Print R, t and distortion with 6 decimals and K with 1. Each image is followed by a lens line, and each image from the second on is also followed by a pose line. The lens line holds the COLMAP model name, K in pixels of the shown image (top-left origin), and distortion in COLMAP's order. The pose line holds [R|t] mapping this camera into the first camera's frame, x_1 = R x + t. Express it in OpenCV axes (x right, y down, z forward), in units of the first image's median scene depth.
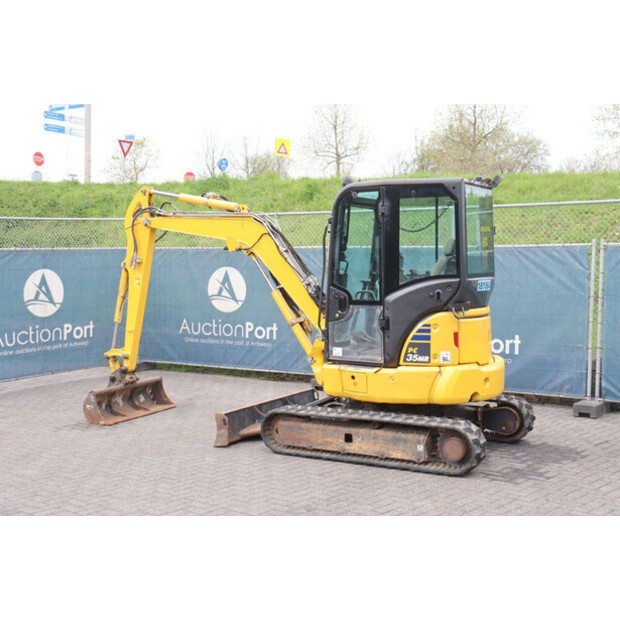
lens RADIAL K [[836.5, 0, 310.0], [0, 836.5, 310.0], [0, 0, 1]] dist [0.046997, 0.043948]
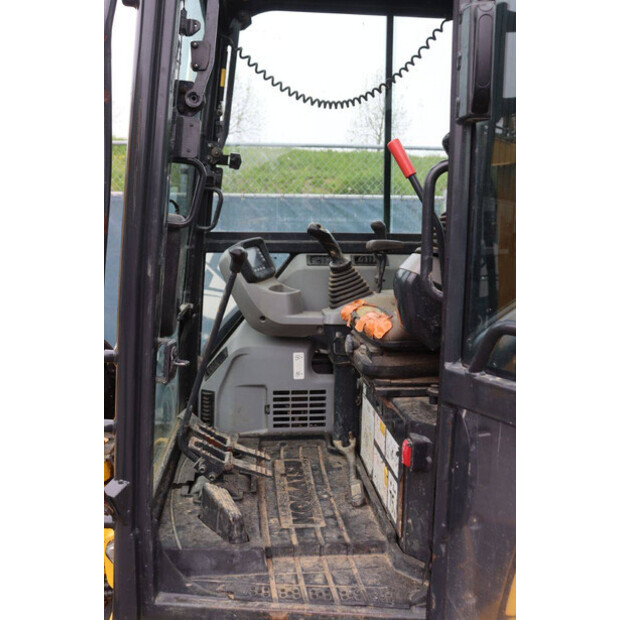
lens RADIAL K [[575.7, 0, 310.0], [0, 575.7, 310.0], [0, 0, 1]] dist [-0.096280, 0.007132]
pose [[0.818579, -0.059630, 0.571291, -0.021423], [0.021445, 0.997076, 0.073344, -0.031038], [-0.573994, -0.047786, 0.817464, 0.876198]]
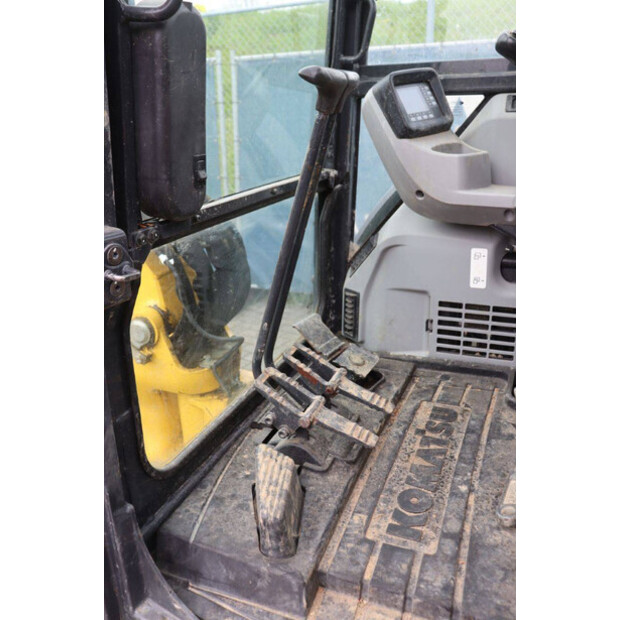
lens RADIAL K [[548.7, 0, 308.5], [0, 548.7, 299.6], [0, 0, 1]] dist [-0.096676, 0.015845]
pose [[0.991913, -0.066663, 0.108000, 0.049823], [0.035620, 0.962970, 0.267245, -0.023597], [-0.121816, -0.261237, 0.957557, 0.935821]]
